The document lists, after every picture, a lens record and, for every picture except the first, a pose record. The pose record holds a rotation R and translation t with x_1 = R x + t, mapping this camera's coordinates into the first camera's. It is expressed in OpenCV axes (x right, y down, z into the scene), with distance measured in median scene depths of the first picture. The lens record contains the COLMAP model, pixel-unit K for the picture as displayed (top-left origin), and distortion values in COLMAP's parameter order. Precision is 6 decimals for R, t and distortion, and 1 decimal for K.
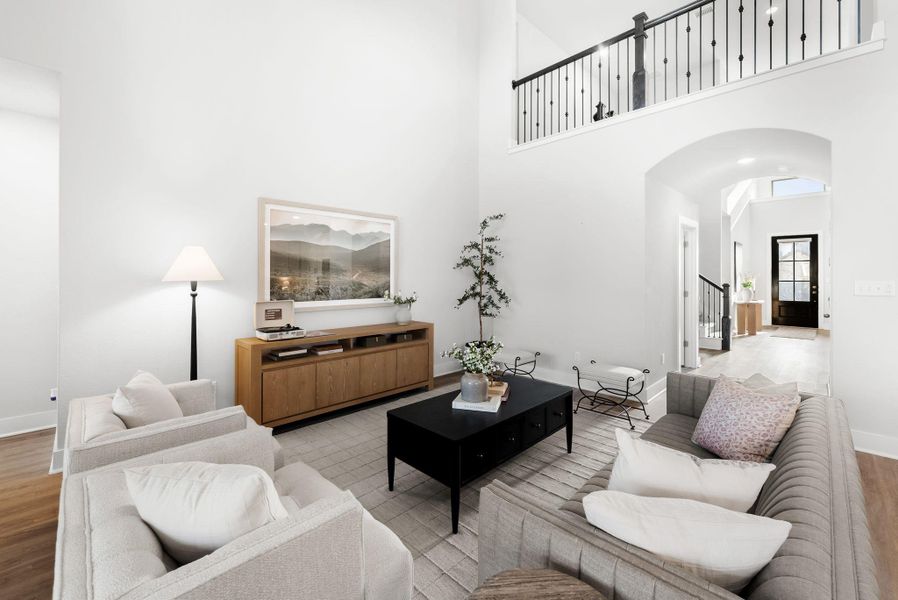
lens RADIAL K [[373.9, 0, 448.3], [0, 373.9, 273.8], [0, 0, 1]] dist [0.001543, 0.000403]
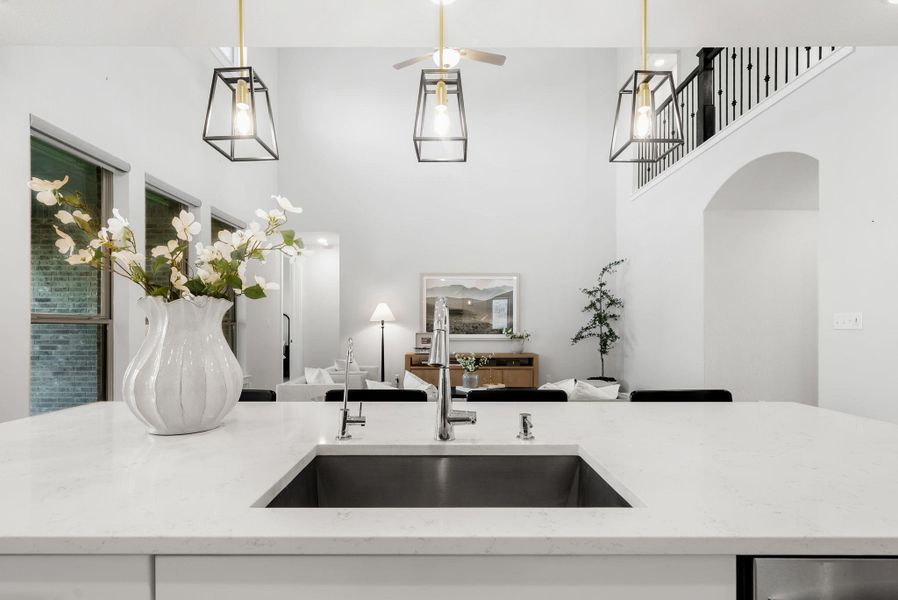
lens RADIAL K [[427.7, 0, 448.1], [0, 427.7, 324.8], [0, 0, 1]] dist [0.001731, 0.000254]
pose [[0.711426, -0.003226, -0.702754, 0.789110], [0.006761, 0.999975, 0.002254, 0.026222], [0.702728, -0.006355, 0.711430, -0.262294]]
